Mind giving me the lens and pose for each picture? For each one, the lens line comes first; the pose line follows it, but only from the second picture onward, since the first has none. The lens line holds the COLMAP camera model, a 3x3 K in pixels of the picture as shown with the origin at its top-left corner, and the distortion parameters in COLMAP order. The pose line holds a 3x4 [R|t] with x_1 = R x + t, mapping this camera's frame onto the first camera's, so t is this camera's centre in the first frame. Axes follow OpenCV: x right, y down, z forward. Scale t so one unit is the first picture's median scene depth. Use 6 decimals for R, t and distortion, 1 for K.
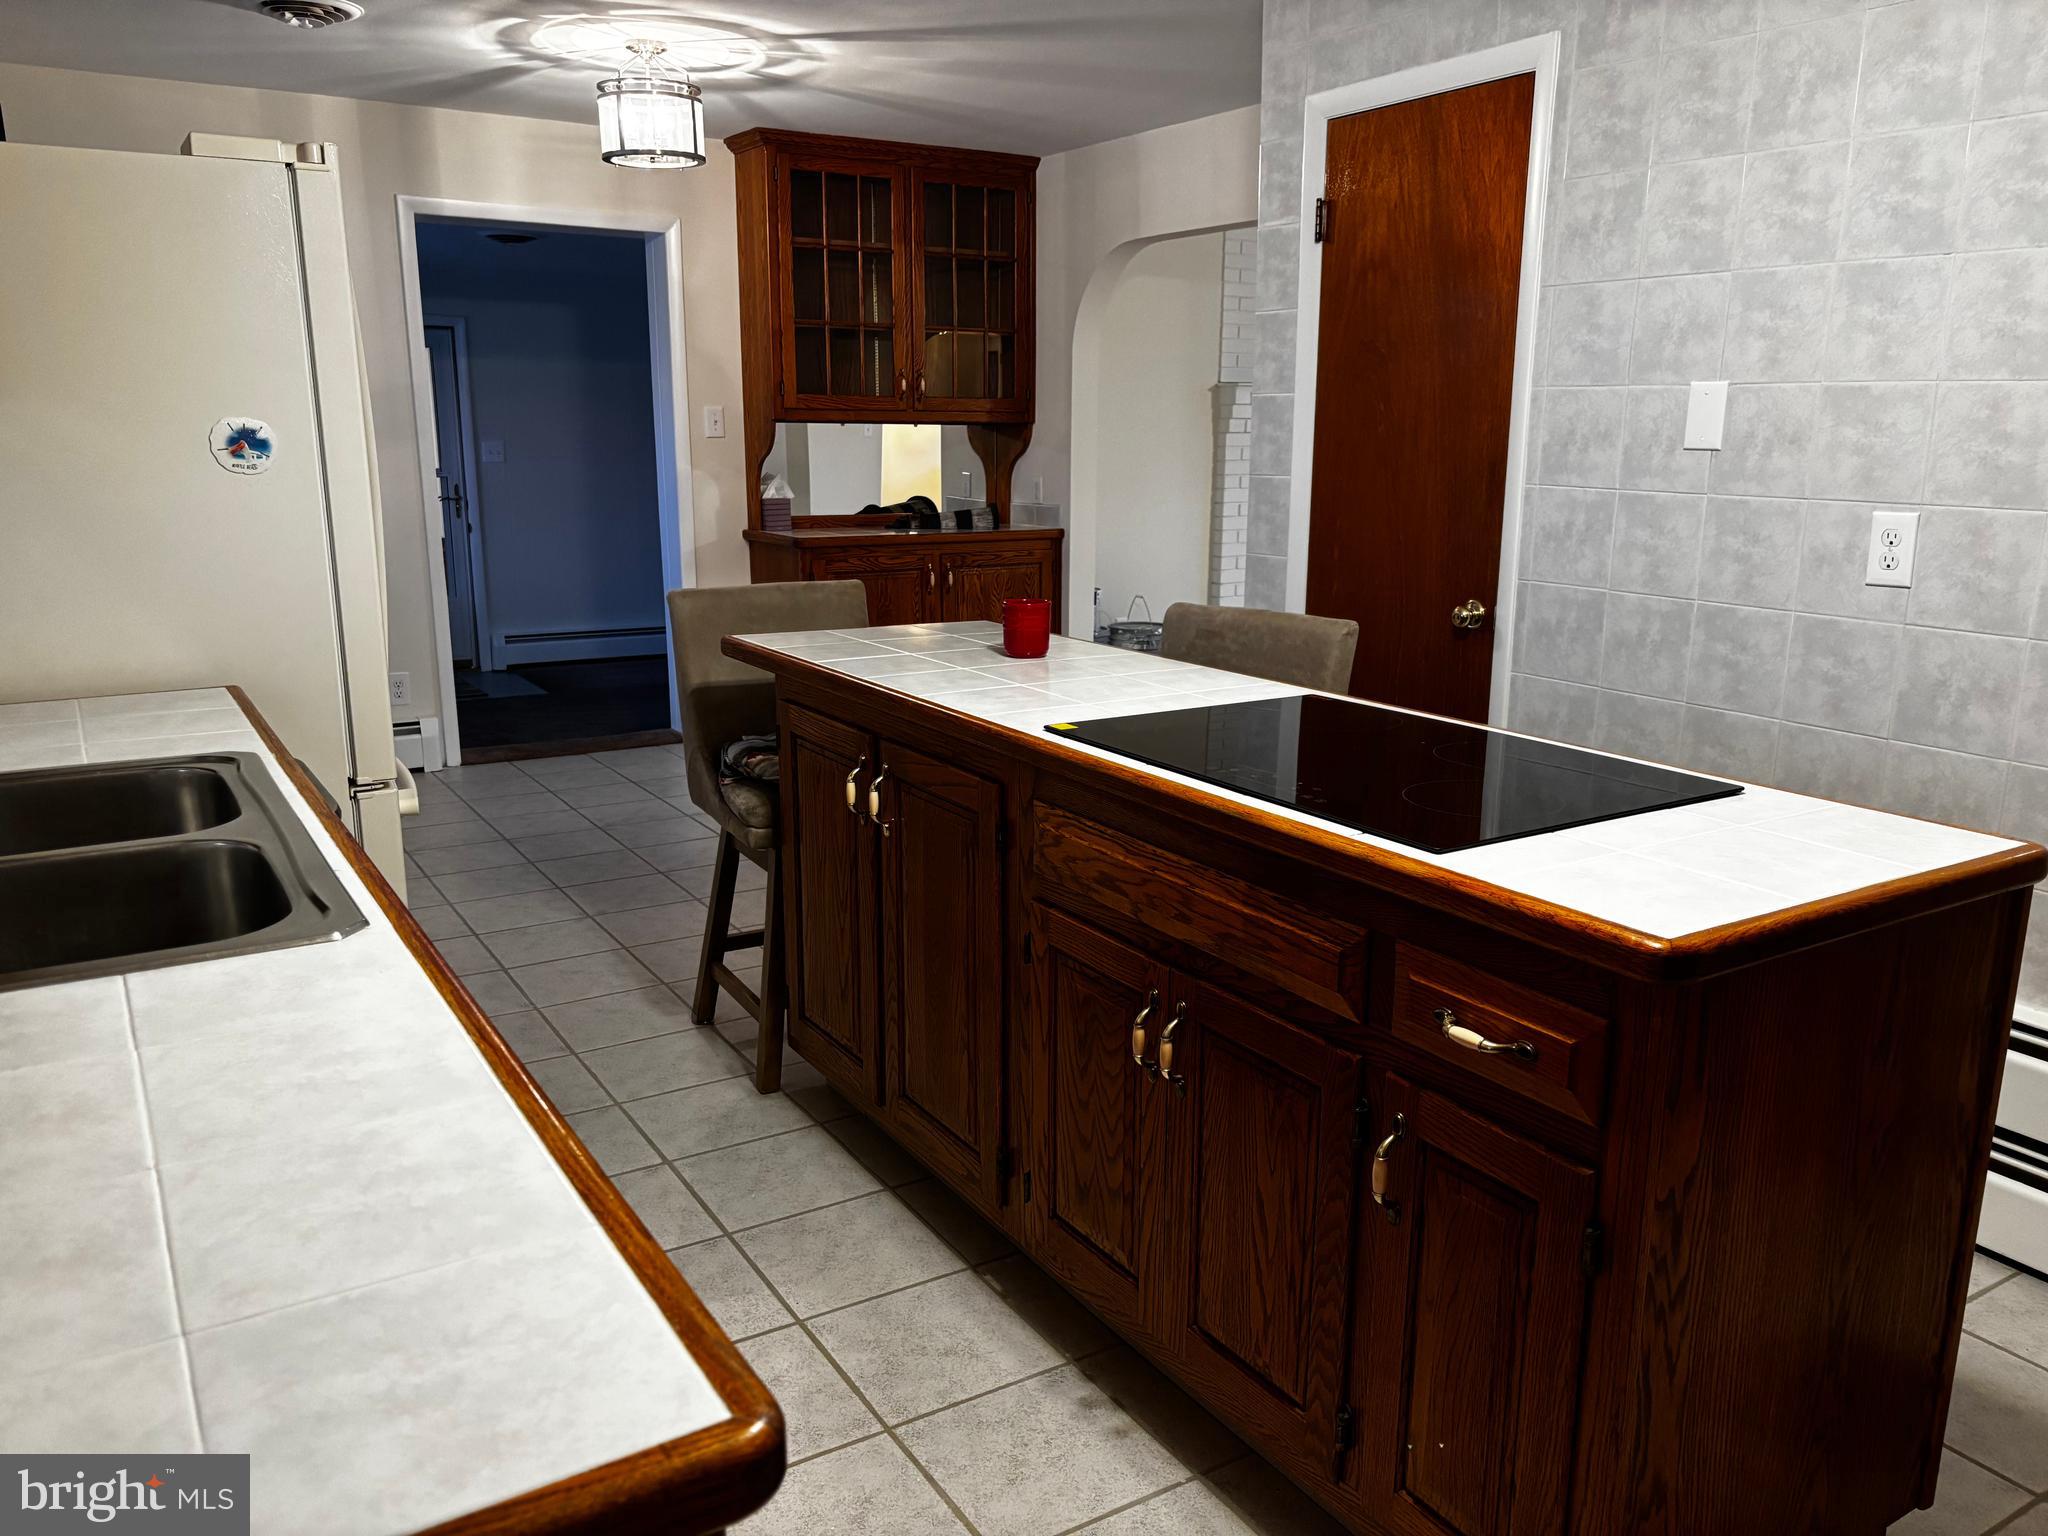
lens RADIAL K [[1546.2, 0, 1027.3], [0, 1546.2, 809.3], [0, 0, 1]] dist [0.061310, -0.068958]
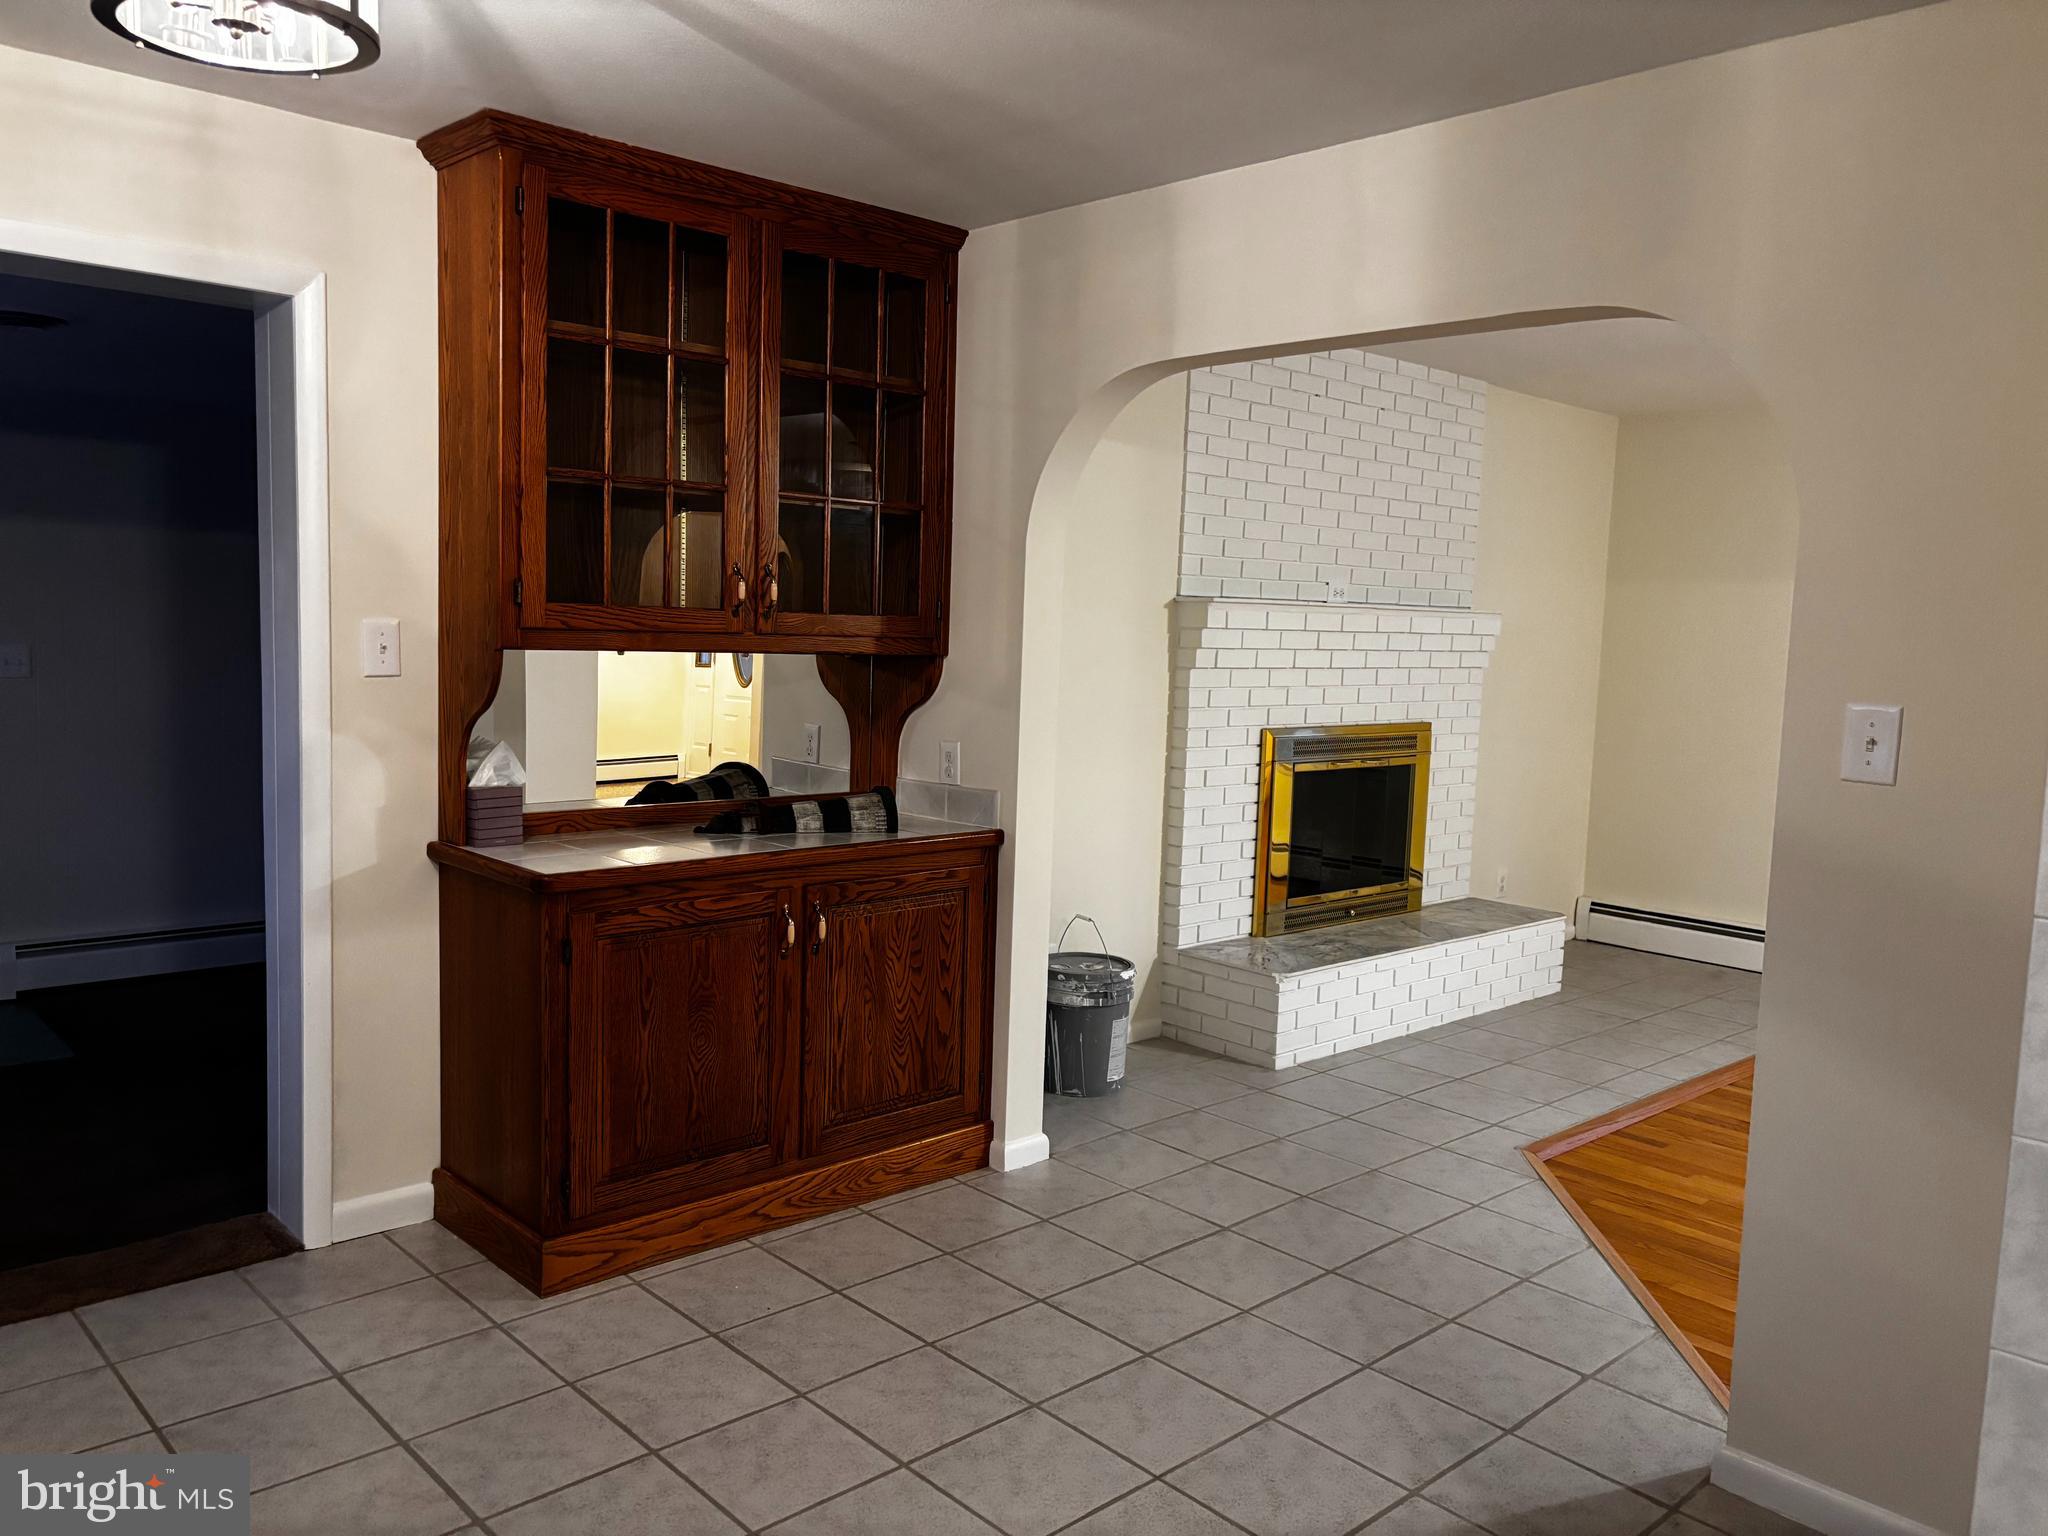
lens RADIAL K [[1546.2, 0, 1023.1], [0, 1546.2, 767.0], [0, 0, 1]] dist [0.061310, -0.068958]
pose [[0.980193, 0.004045, 0.198002, -0.089821], [0.025144, 0.989159, -0.144682, -0.124445], [-0.196441, 0.146795, 0.969465, 0.439701]]
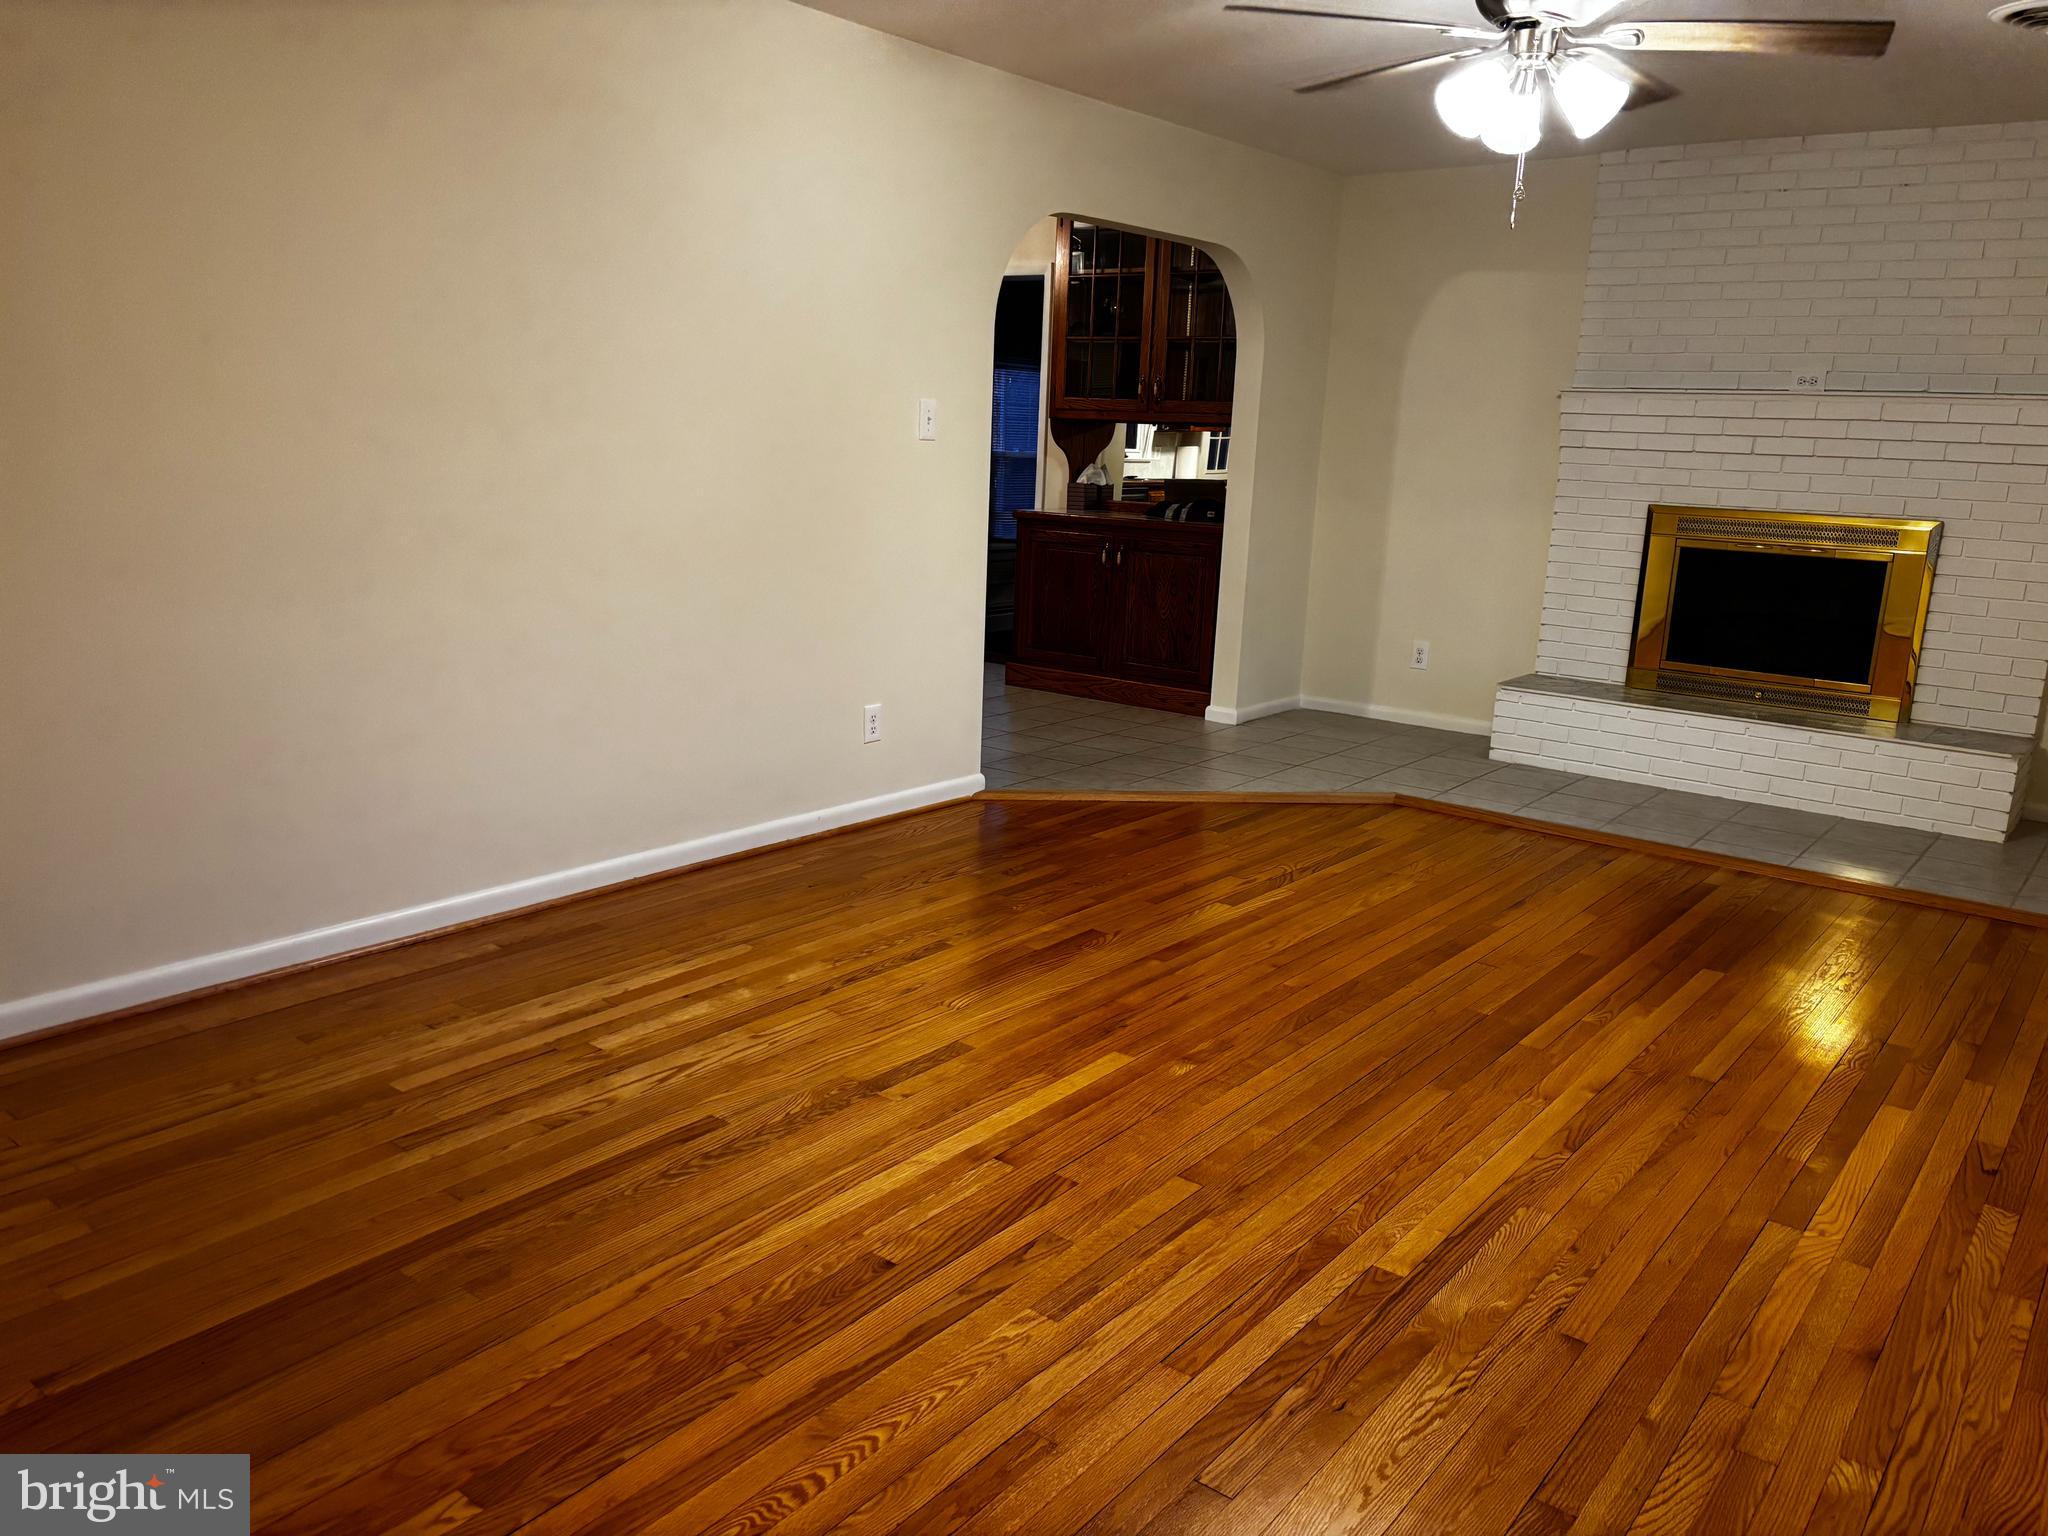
lens RADIAL K [[1546.2, 0, 1010.1], [0, 1546.2, 783.6], [0, 0, 1]] dist [0.061310, -0.068958]
pose [[0.350445, 0.223087, -0.909626, 0.994766], [-0.260233, 0.956168, 0.134243, -0.122865], [0.899704, 0.189670, 0.393139, 0.515292]]
